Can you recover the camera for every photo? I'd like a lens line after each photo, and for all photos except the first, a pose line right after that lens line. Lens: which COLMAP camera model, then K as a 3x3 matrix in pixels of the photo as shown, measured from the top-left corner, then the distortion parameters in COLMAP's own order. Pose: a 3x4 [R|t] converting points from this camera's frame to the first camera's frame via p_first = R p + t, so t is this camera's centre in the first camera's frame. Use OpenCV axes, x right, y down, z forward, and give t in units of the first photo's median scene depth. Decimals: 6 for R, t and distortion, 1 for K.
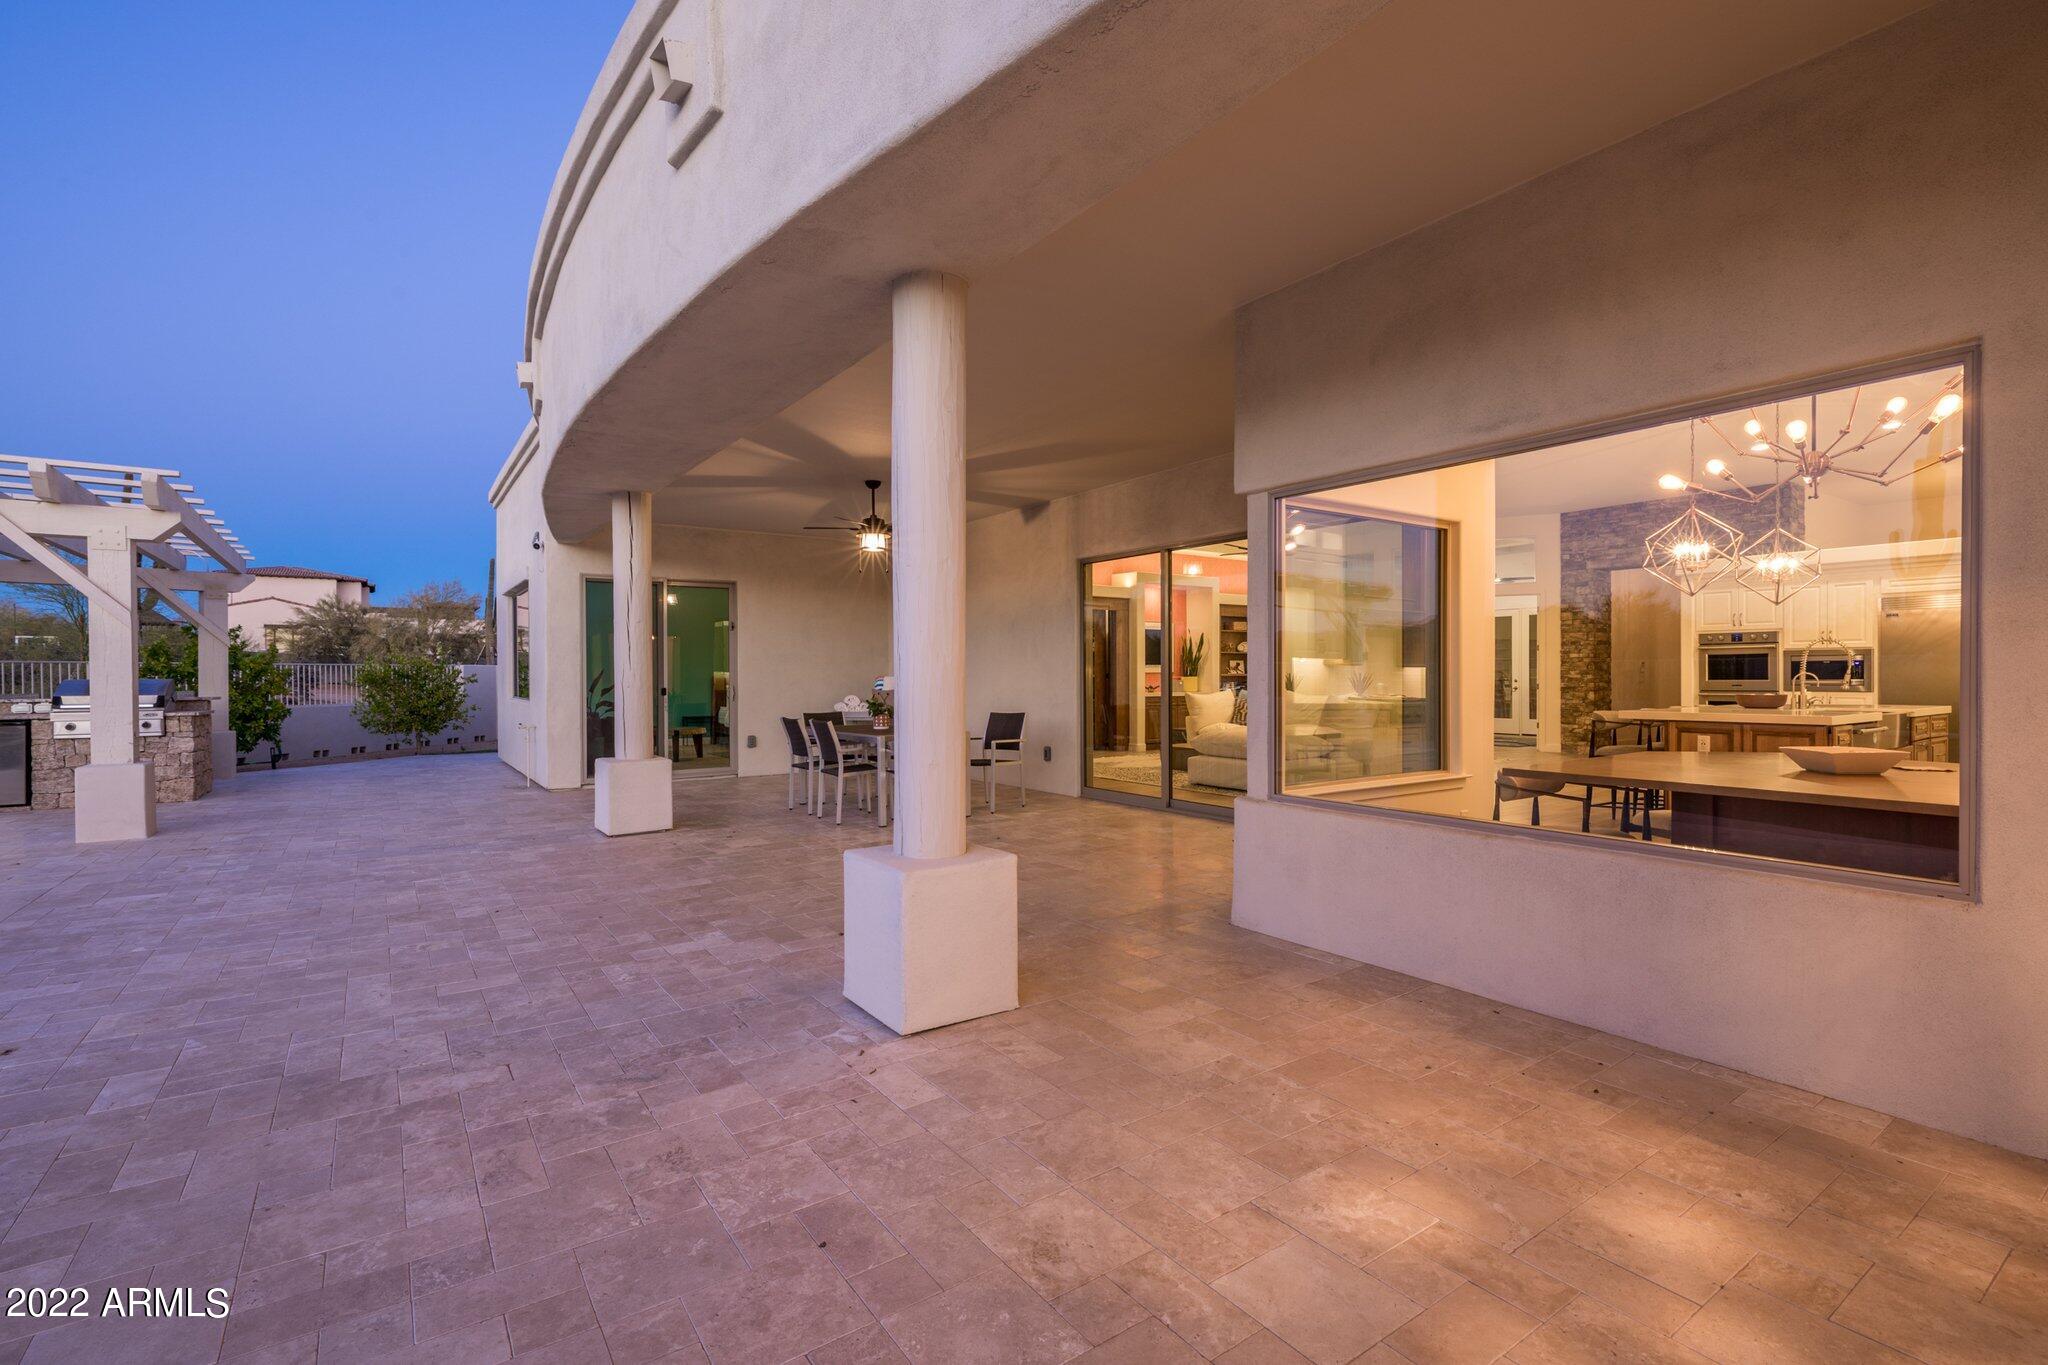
lens RADIAL K [[914.6, 0, 1004.3], [0, 914.6, 680.5], [0, 0, 1]] dist [0.010769, -0.000060]
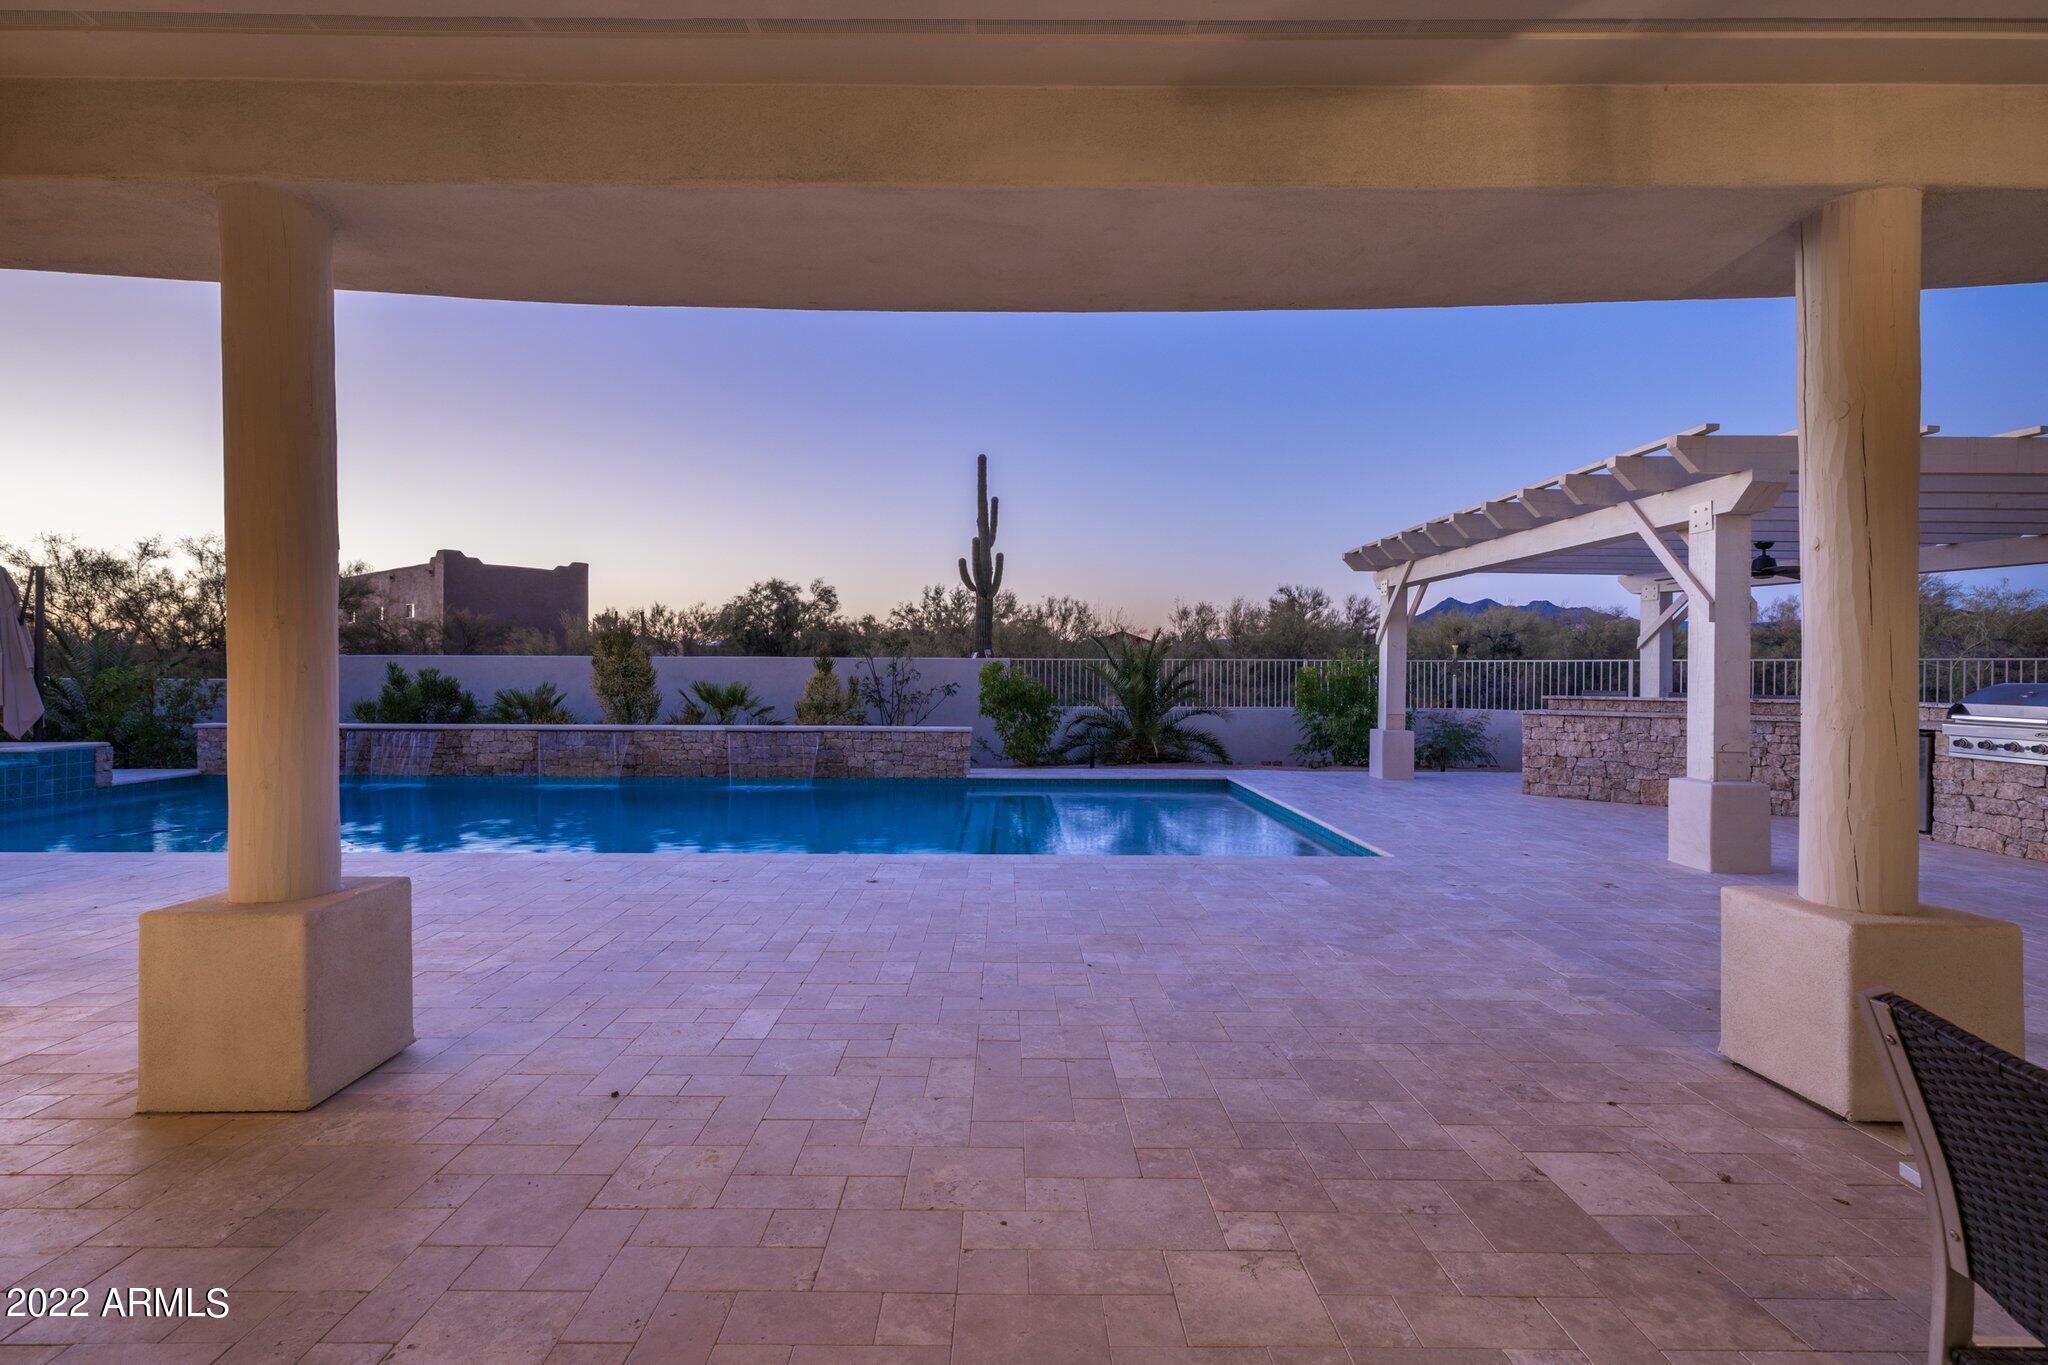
lens RADIAL K [[914.6, 0, 1004.3], [0, 914.6, 680.5], [0, 0, 1]] dist [0.010769, -0.000060]
pose [[-0.563471, 0.009523, -0.826081, 0.080117], [-0.007073, 0.999841, 0.016351, -0.008775], [0.826106, 0.015056, -0.563314, 0.663815]]
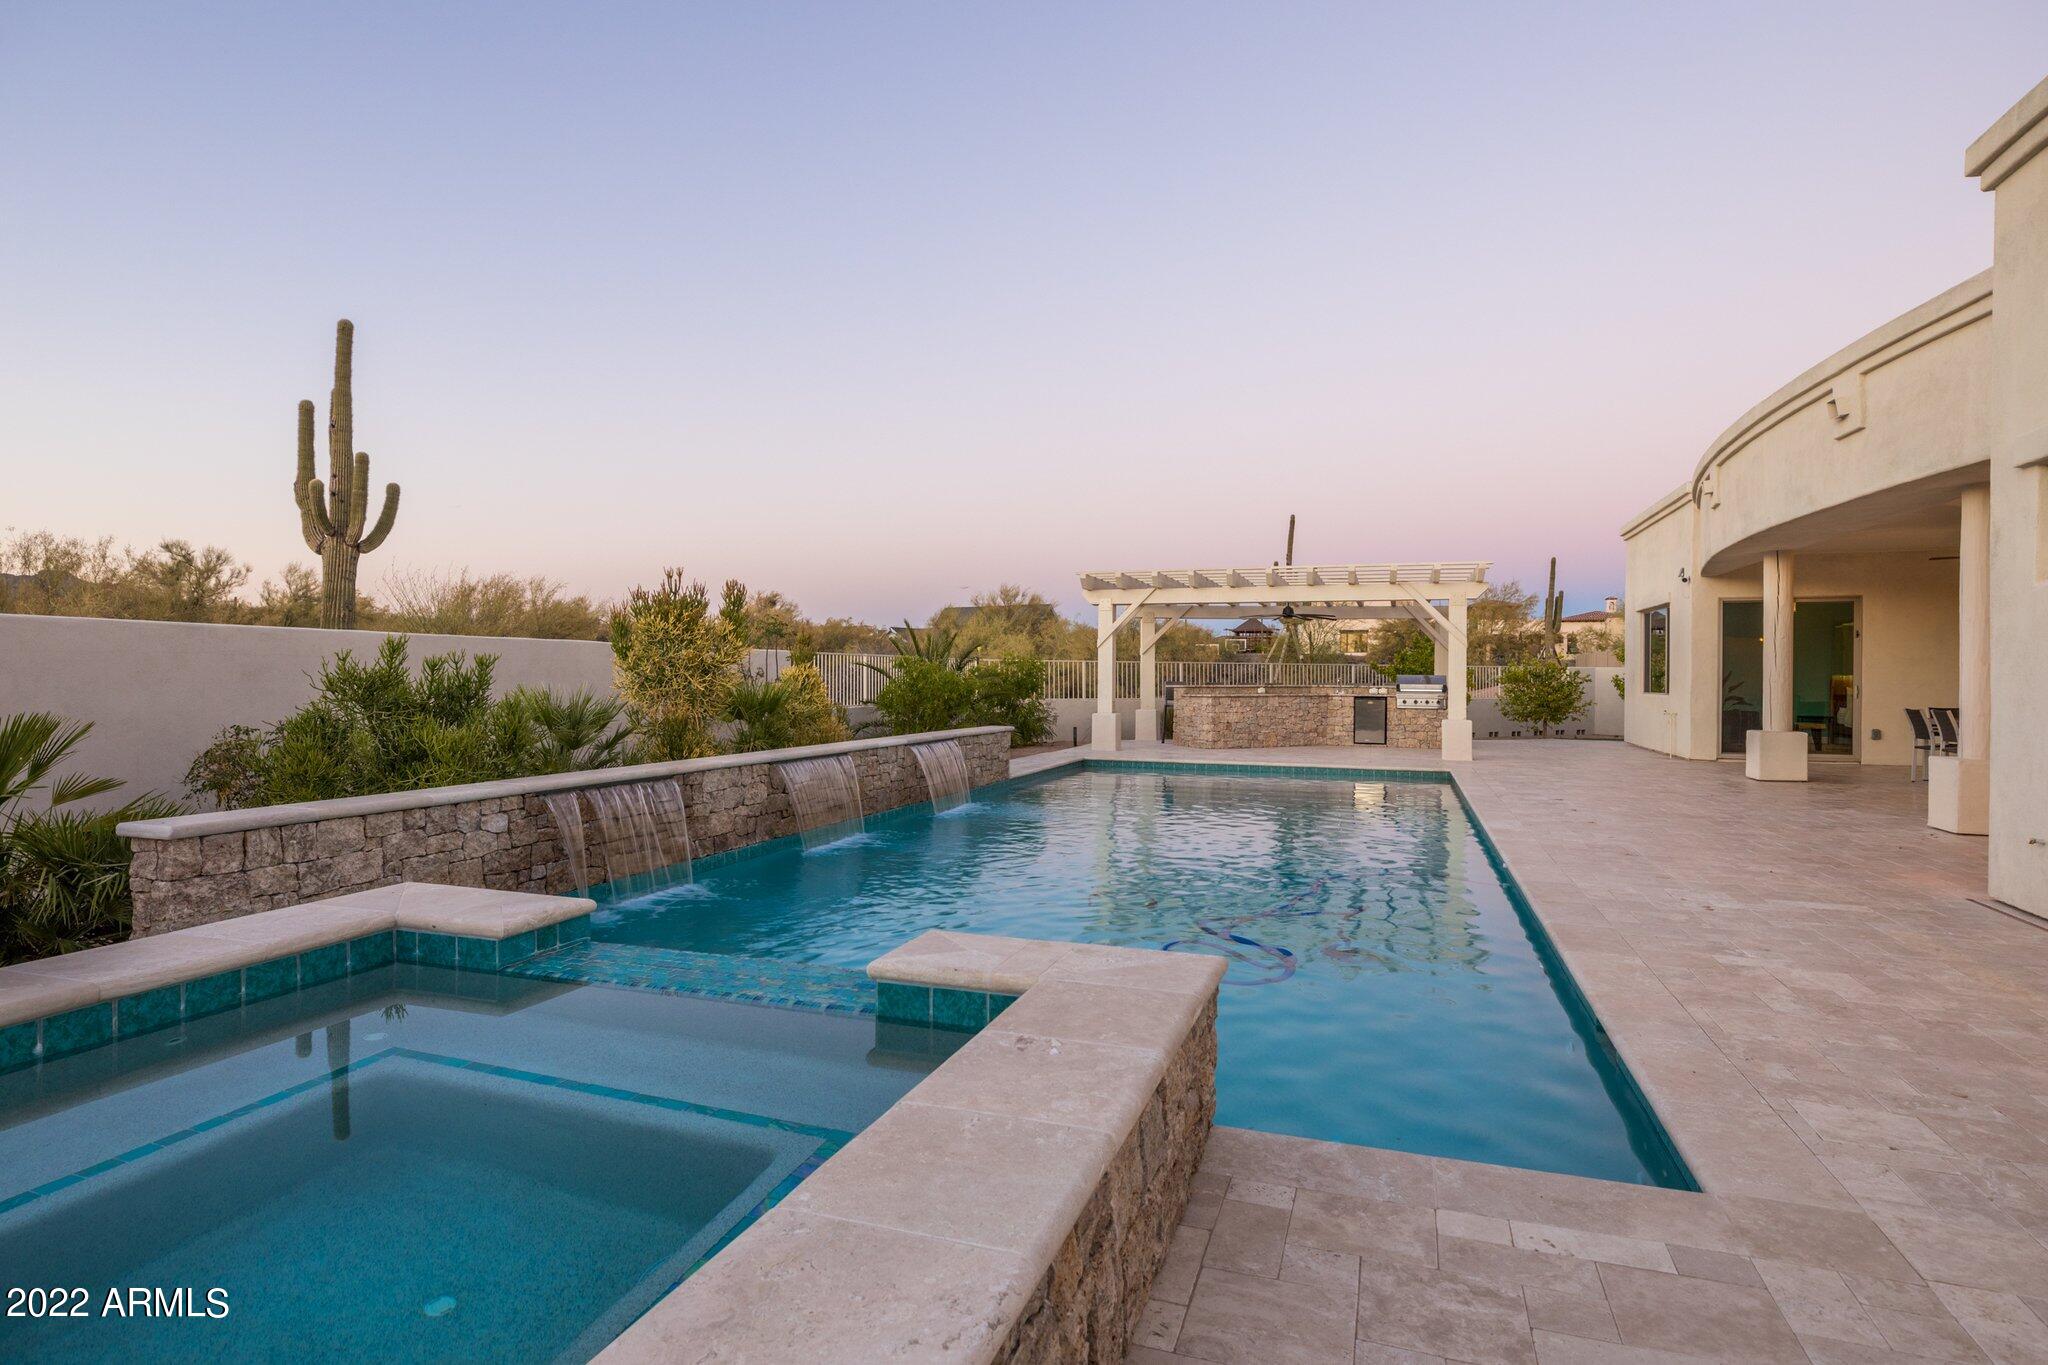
lens RADIAL K [[1079.8, 0, 1003.2], [0, 1079.8, 684.4], [0, 0, 1]] dist [-0.002996, -0.001356]
pose [[0.579818, 0.013857, -0.814628, 0.200583], [-0.013740, 0.999879, 0.007229, 0.010369], [0.814630, 0.007002, 0.579938, -0.717736]]
